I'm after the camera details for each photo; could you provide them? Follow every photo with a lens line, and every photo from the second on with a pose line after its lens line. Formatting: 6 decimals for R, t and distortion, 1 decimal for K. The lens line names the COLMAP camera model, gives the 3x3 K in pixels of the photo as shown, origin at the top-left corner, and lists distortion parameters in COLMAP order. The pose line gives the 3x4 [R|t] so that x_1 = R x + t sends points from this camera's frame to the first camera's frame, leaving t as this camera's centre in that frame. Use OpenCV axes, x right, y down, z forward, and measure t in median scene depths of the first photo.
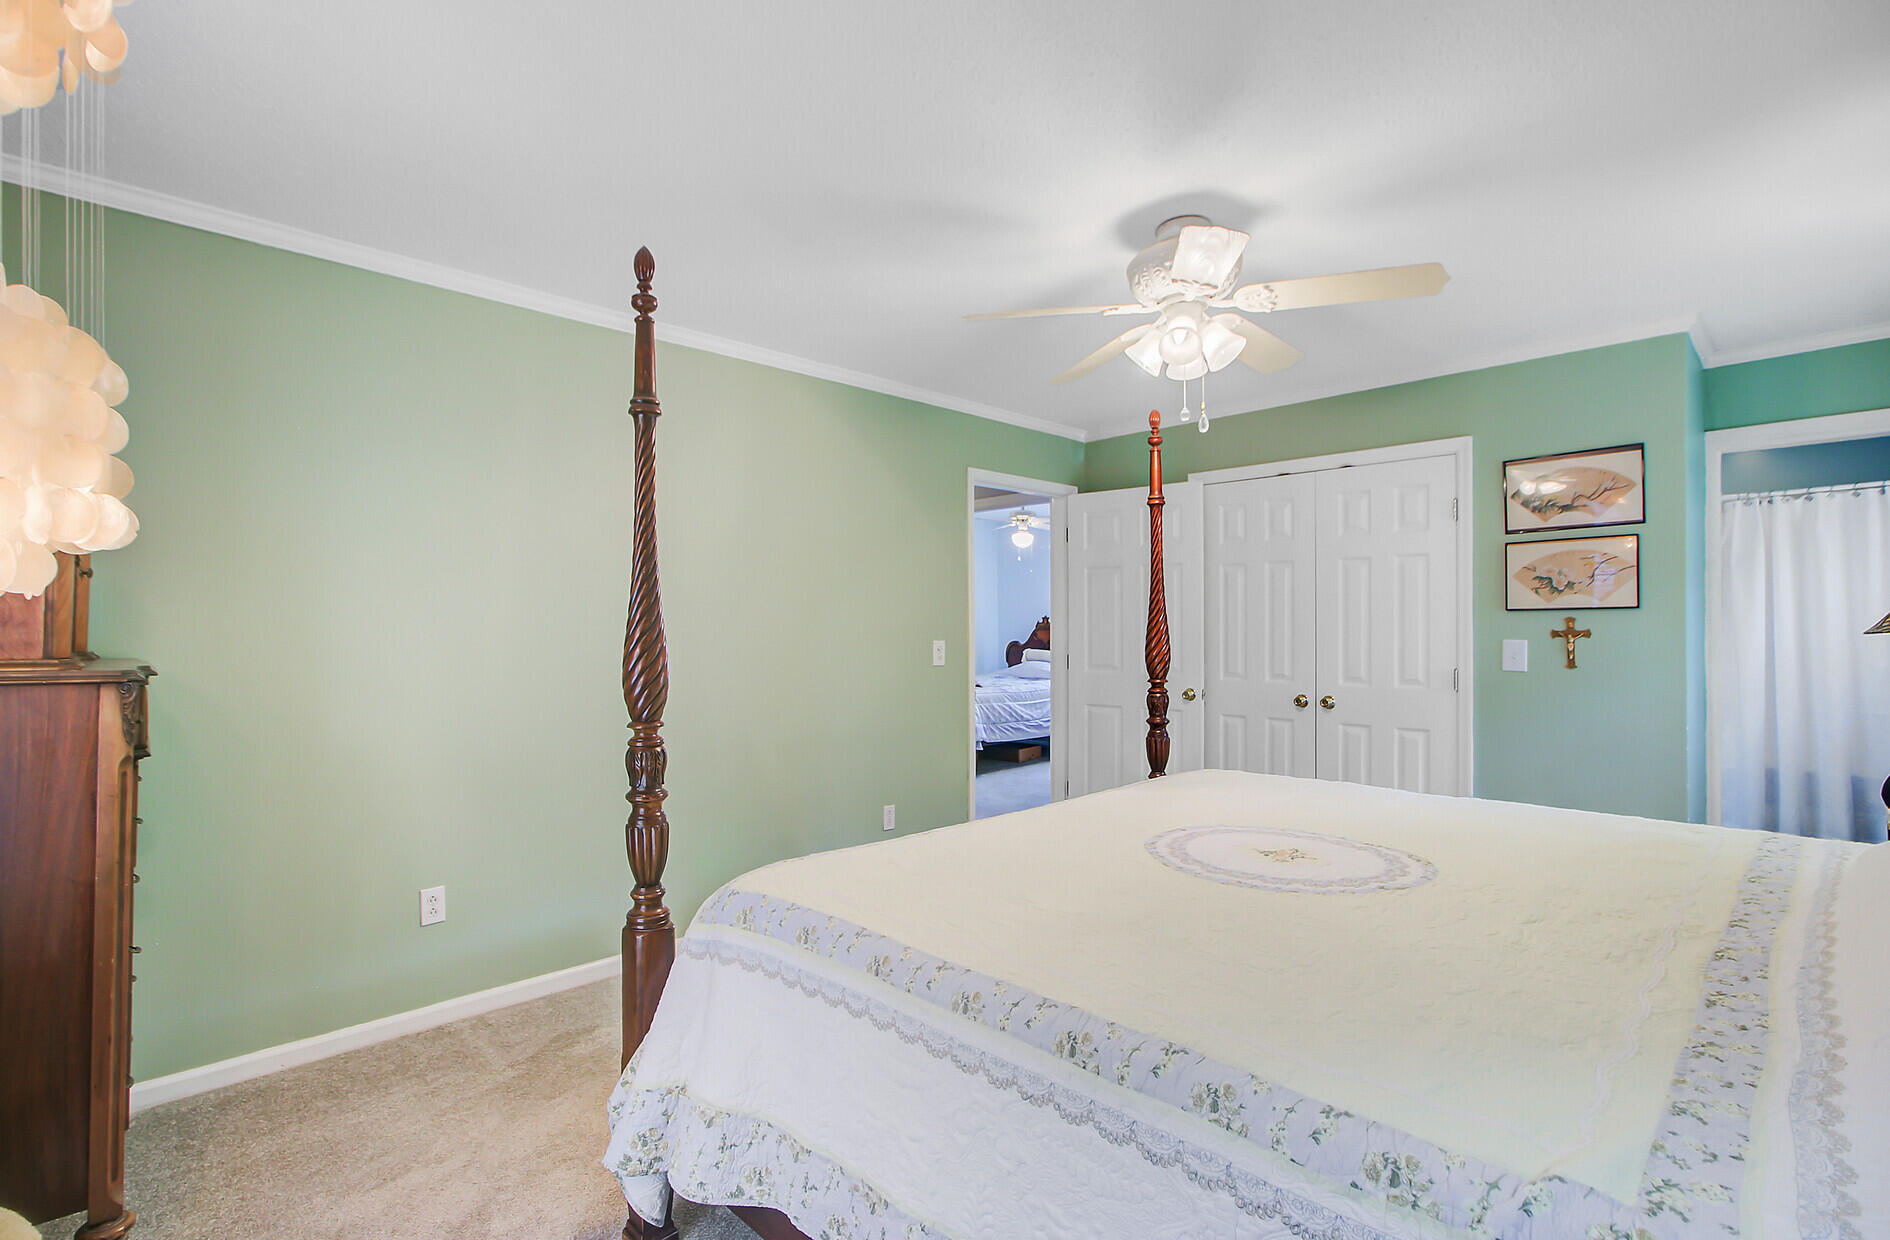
lens RADIAL K [[871.8, 0, 943.7], [0, 871.8, 626.4], [0, 0, 1]] dist [-0.014142, 0.000591]
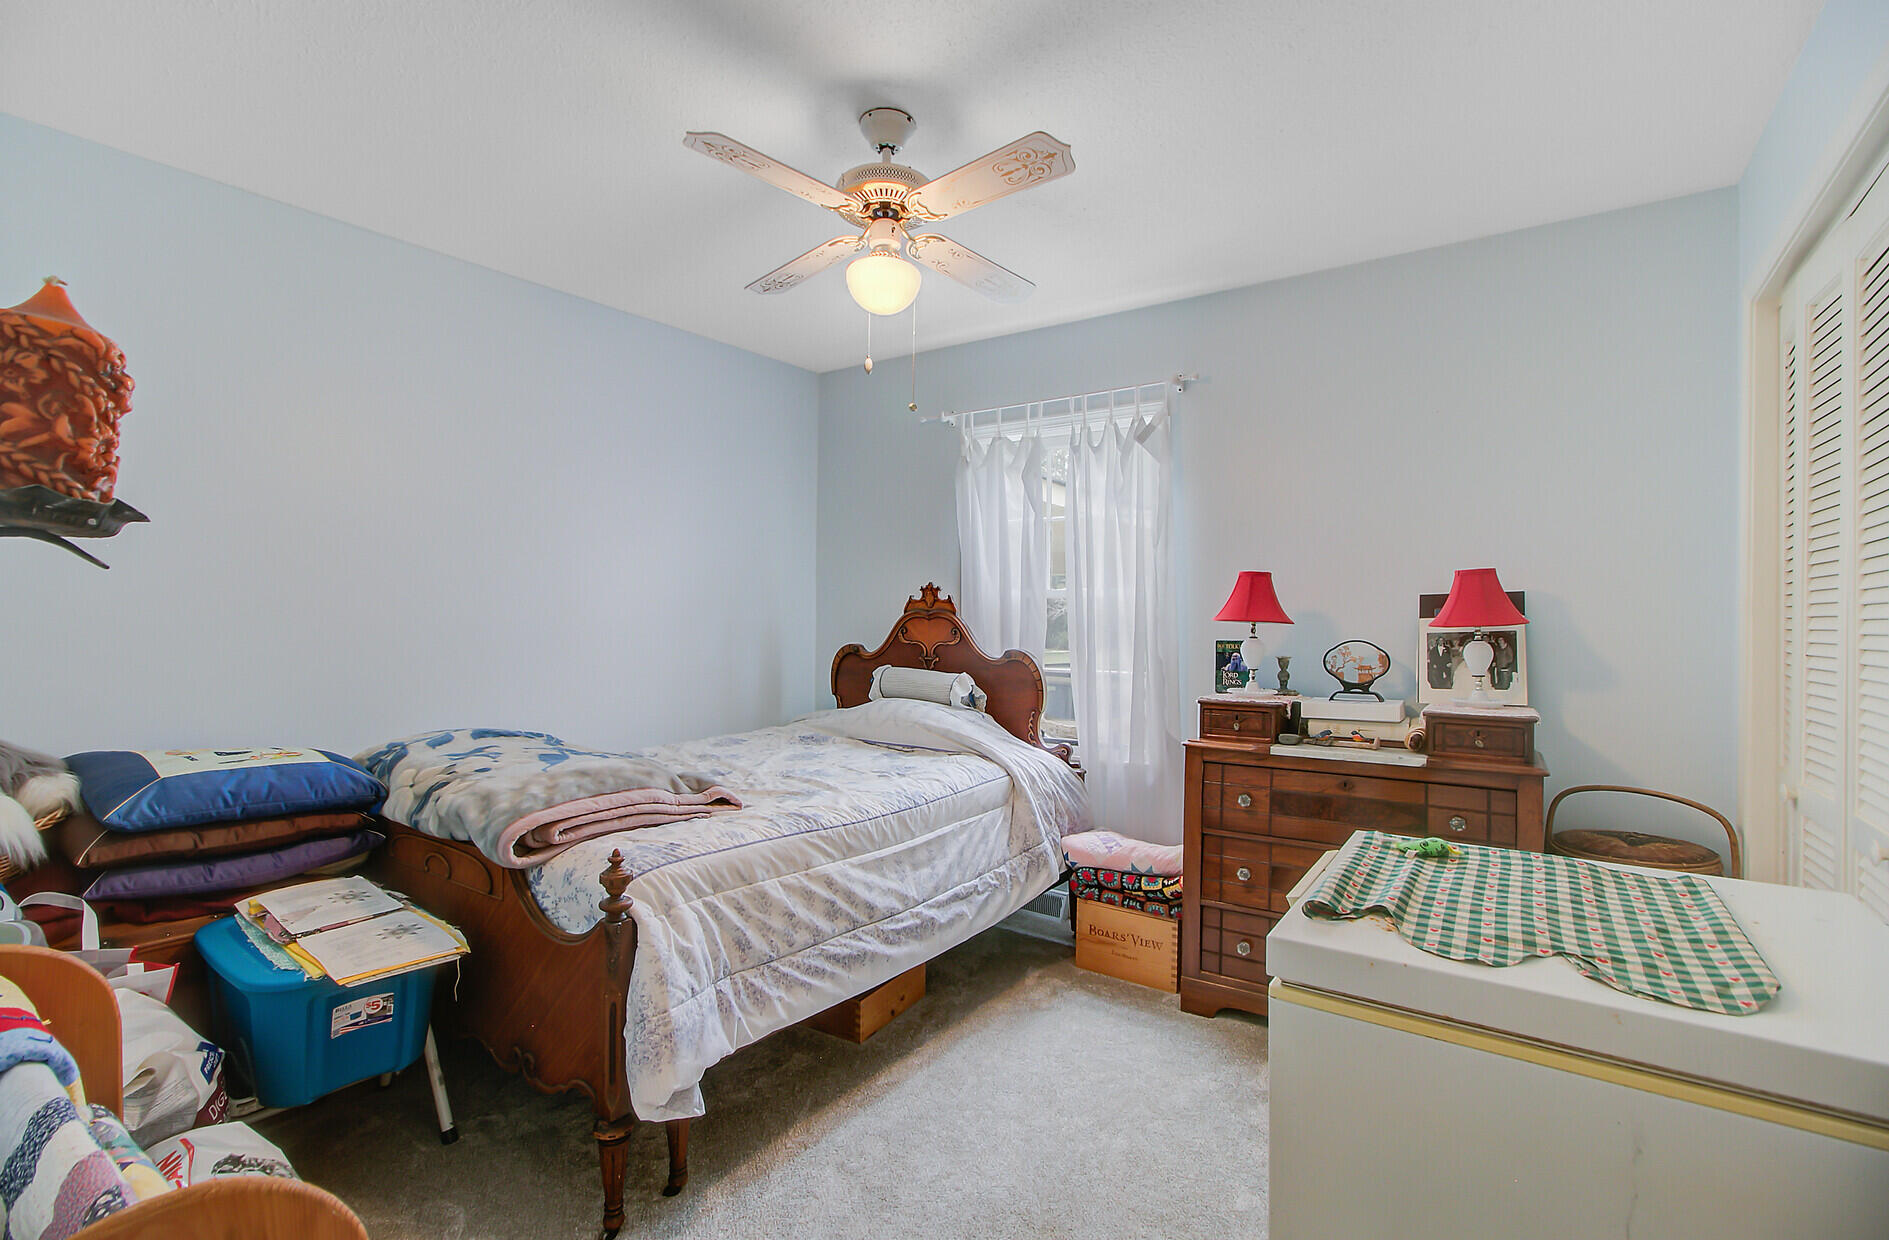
lens RADIAL K [[871.4, 0, 944.9], [0, 871.4, 625.7], [0, 0, 1]] dist [-0.014142, 0.000591]
pose [[0.984282, 0.010177, 0.176309, 0.056525], [-0.010969, 0.999934, 0.003514, 0.006257], [-0.176261, -0.005393, 0.984329, 0.646036]]
